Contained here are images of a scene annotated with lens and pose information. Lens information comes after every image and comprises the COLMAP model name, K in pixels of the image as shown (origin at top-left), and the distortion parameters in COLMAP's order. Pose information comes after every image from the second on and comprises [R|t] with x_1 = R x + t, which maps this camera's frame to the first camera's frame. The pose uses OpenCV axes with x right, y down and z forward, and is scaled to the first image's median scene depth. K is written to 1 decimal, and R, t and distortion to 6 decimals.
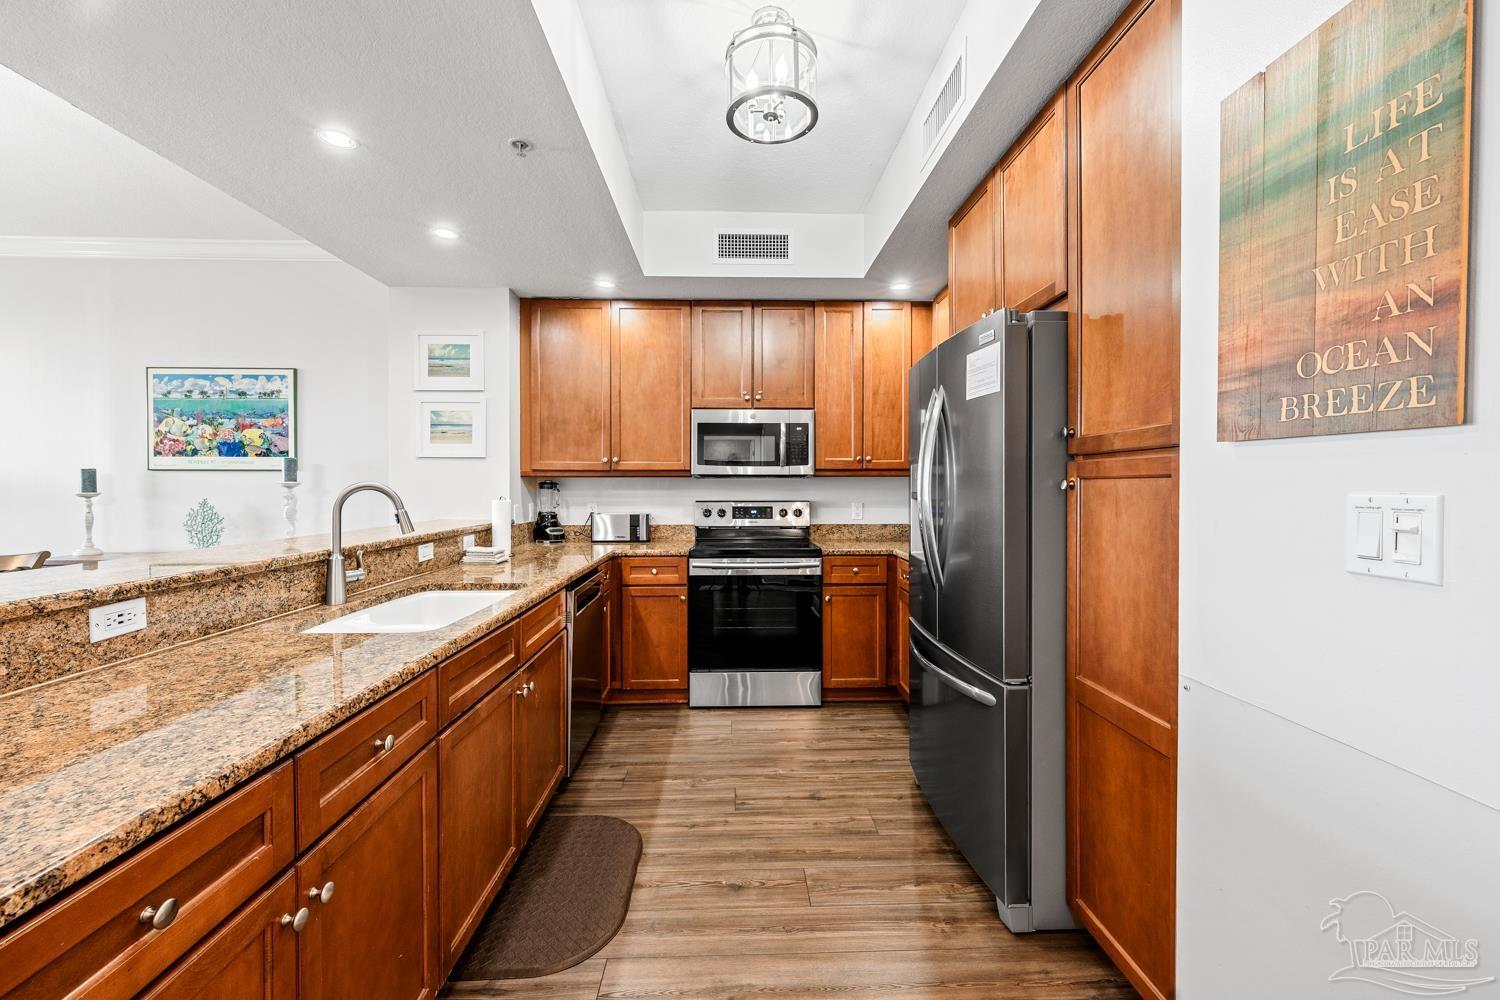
lens RADIAL K [[603.2, 0, 754.7], [0, 603.2, 498.1], [0, 0, 1]] dist [-0.001739, -0.000239]
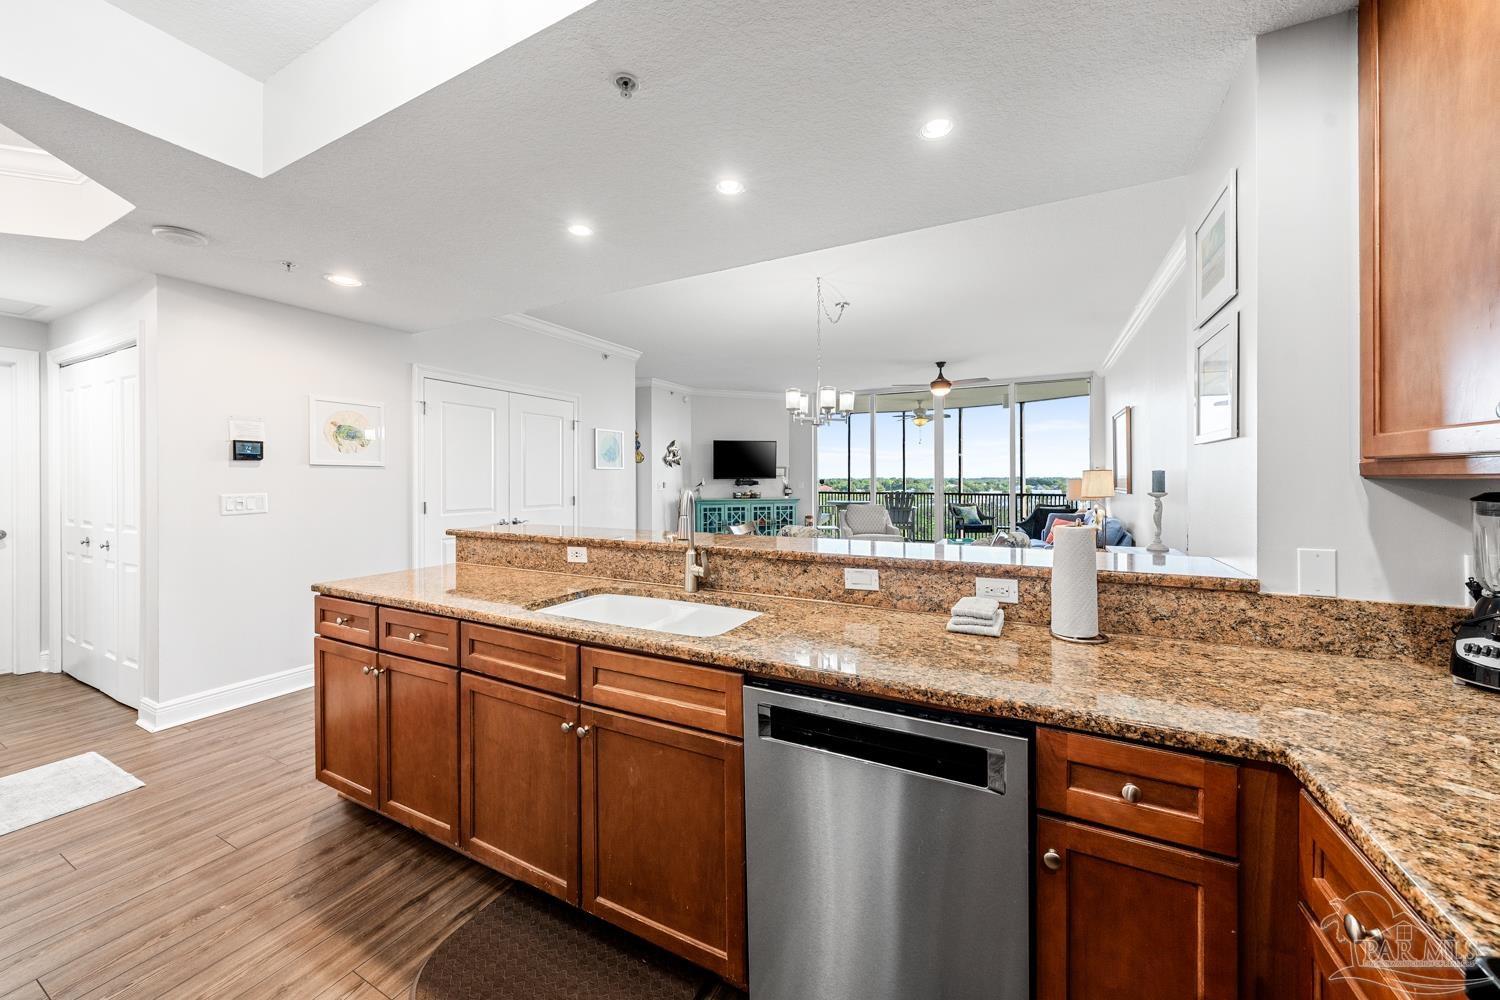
lens RADIAL K [[534.0, 0, 755.7], [0, 534.0, 472.9], [0, 0, 1]] dist [-0.001445, -0.000001]
pose [[-0.488304, -0.009395, -0.872623, 0.086007], [-0.017092, 0.999853, -0.001200, -0.029721], [0.872506, 0.014329, -0.488393, 0.804226]]
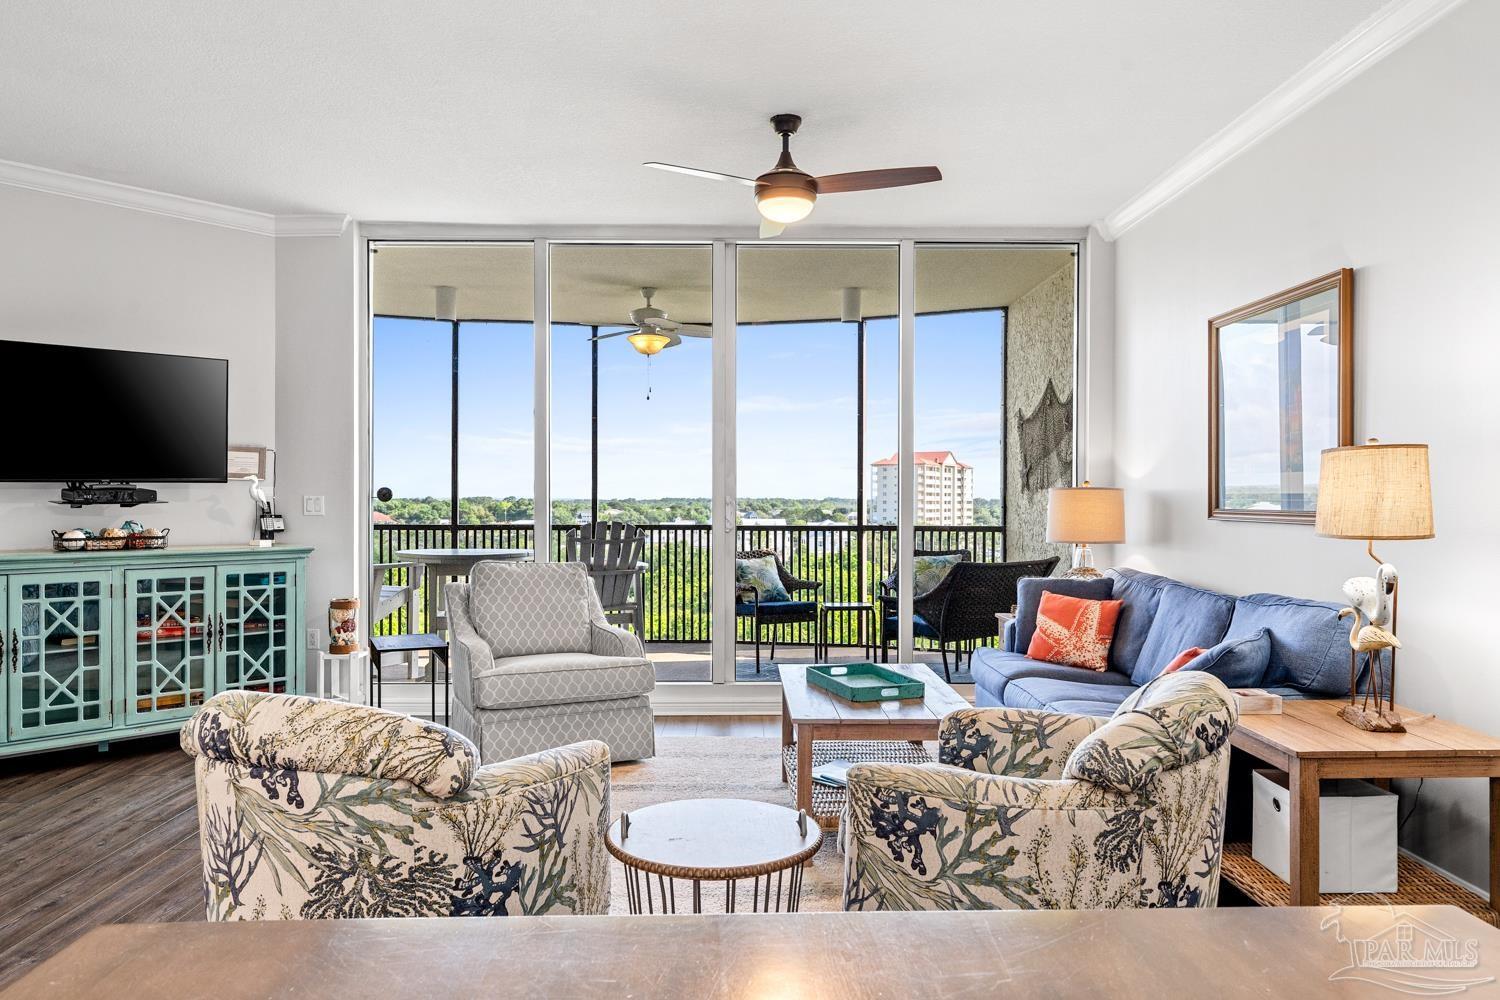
lens RADIAL K [[1001.8, 0, 739.2], [0, 1001.8, 503.9], [0, 0, 1]] dist [0.001355, 0.000529]
pose [[-0.032463, 0.003545, -0.999467, -0.710118], [-0.023632, 0.999711, 0.004313, -0.002687], [0.999194, 0.023760, -0.032370, 0.455721]]
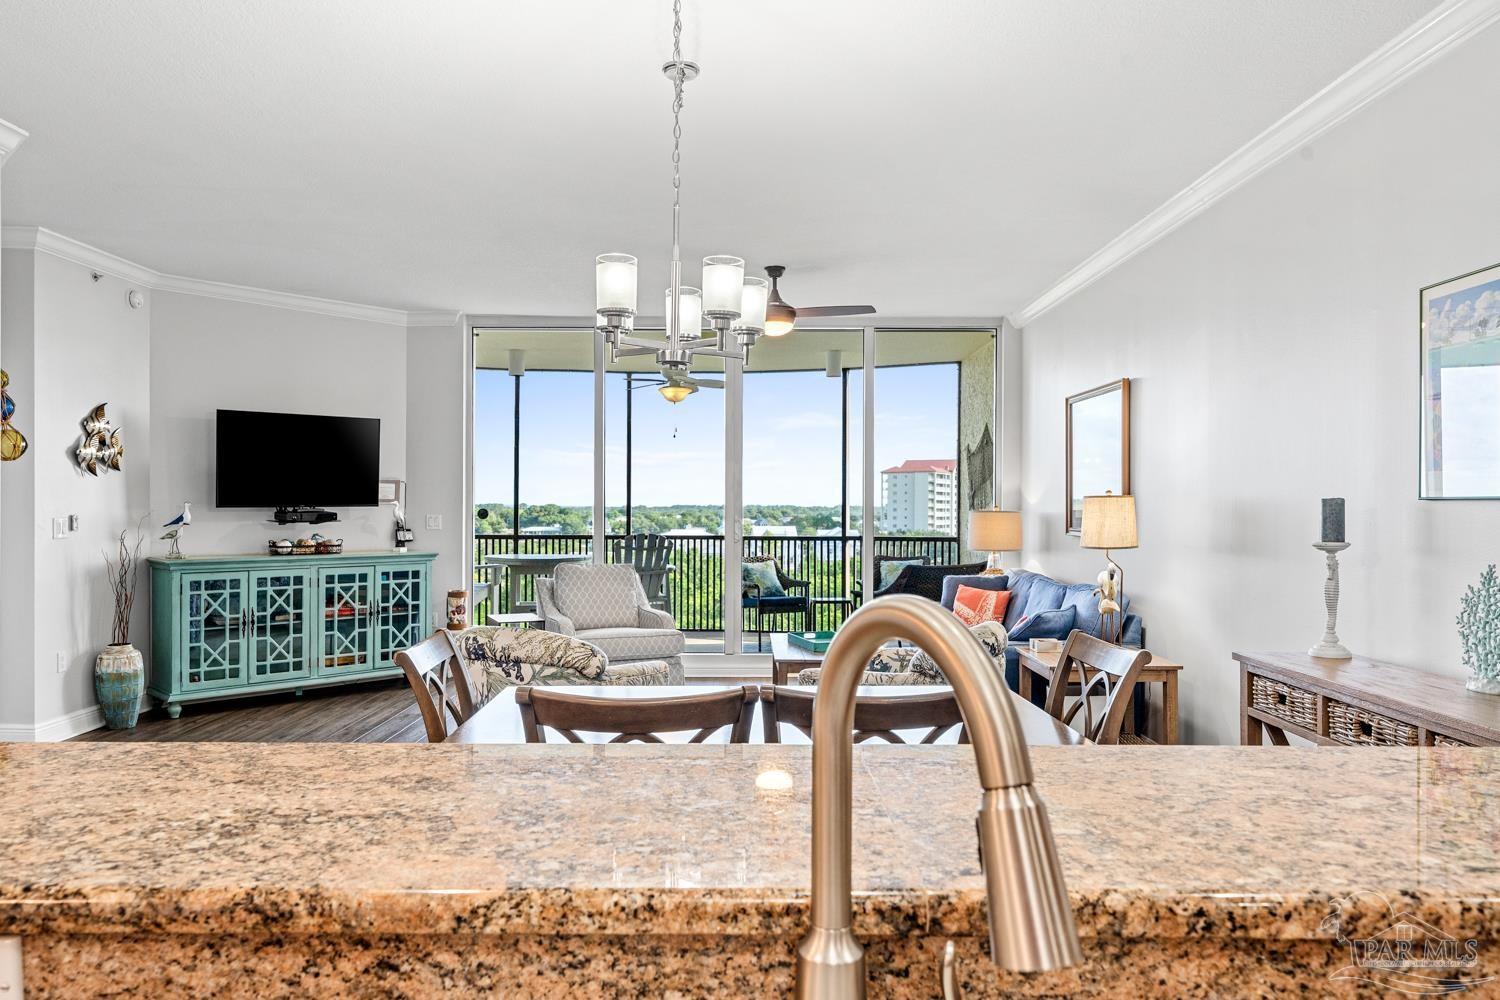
lens RADIAL K [[1001.8, 0, 736.8], [0, 1001.8, 500.1], [0, 0, 1]] dist [0.001355, 0.000529]
pose [[-0.045433, -0.007526, -0.998939, -0.168720], [-0.025141, 0.999664, -0.006388, -0.026526], [0.998651, 0.024824, -0.045607, 0.483052]]
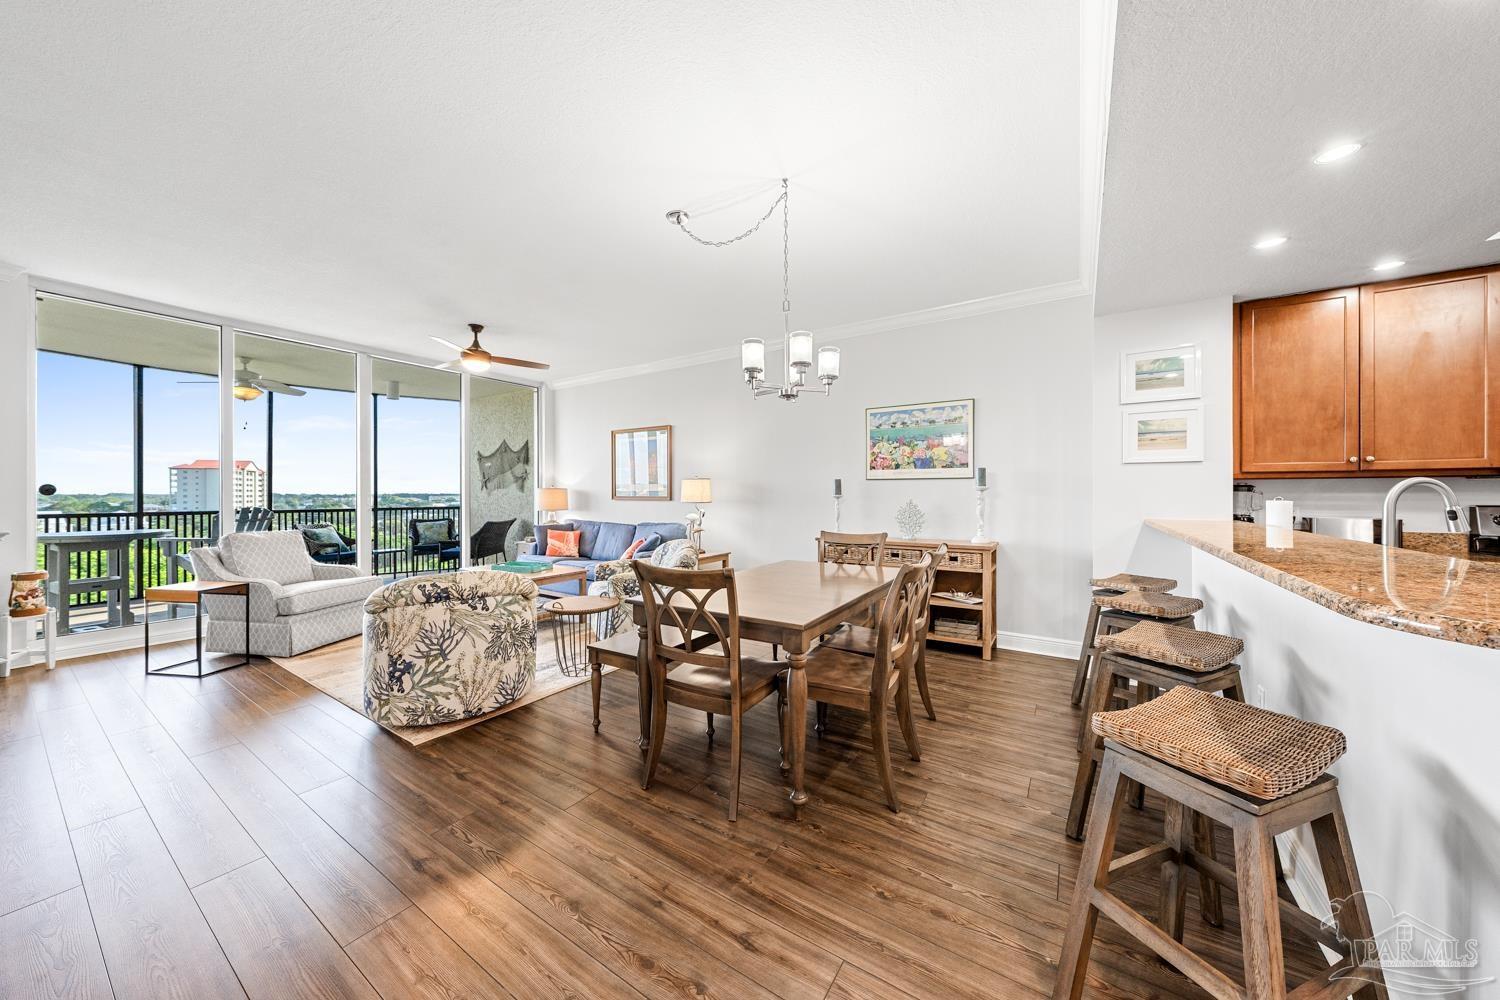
lens RADIAL K [[516.0, 0, 743.8], [0, 516.0, 485.7], [0, 0, 1]] dist [0.002507, -0.000020]
pose [[0.812941, -0.011024, -0.582242, -0.525932], [-0.011470, 0.999324, -0.034936, 0.014290], [0.582234, 0.035079, 0.812264, -0.174865]]
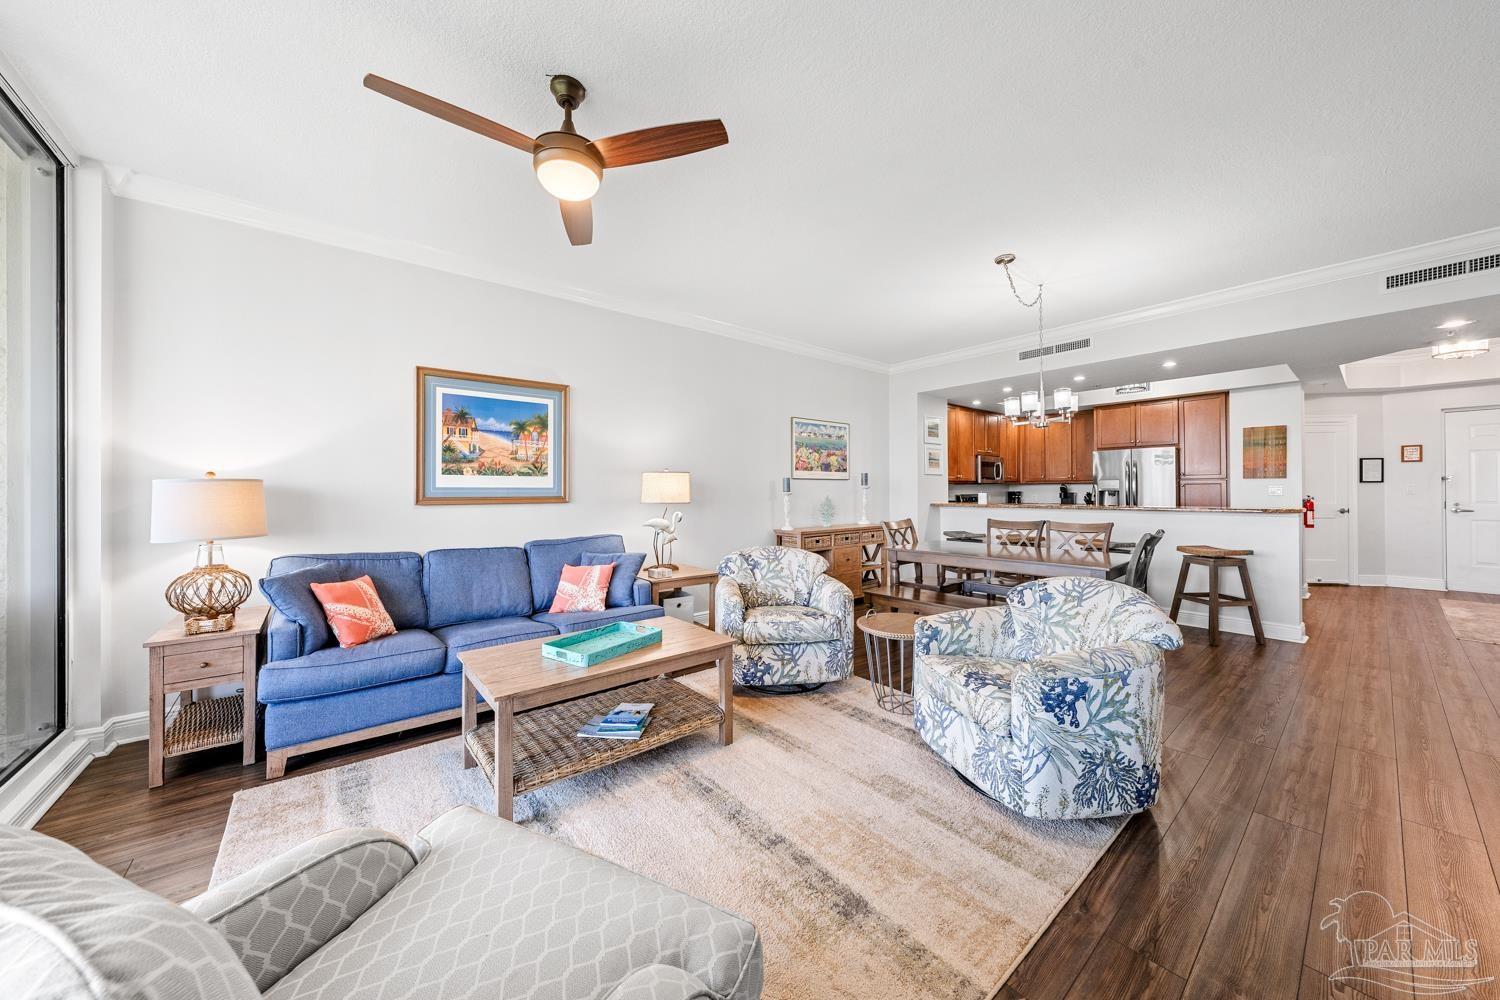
lens RADIAL K [[516.0, 0, 742.2], [0, 516.0, 487.7], [0, 0, 1]] dist [0.002507, -0.000020]
pose [[0.800077, -0.000700, 0.599896, -1.977740], [0.018648, 0.999545, -0.023704, 0.009746], [-0.599607, 0.030152, 0.799726, -0.057070]]
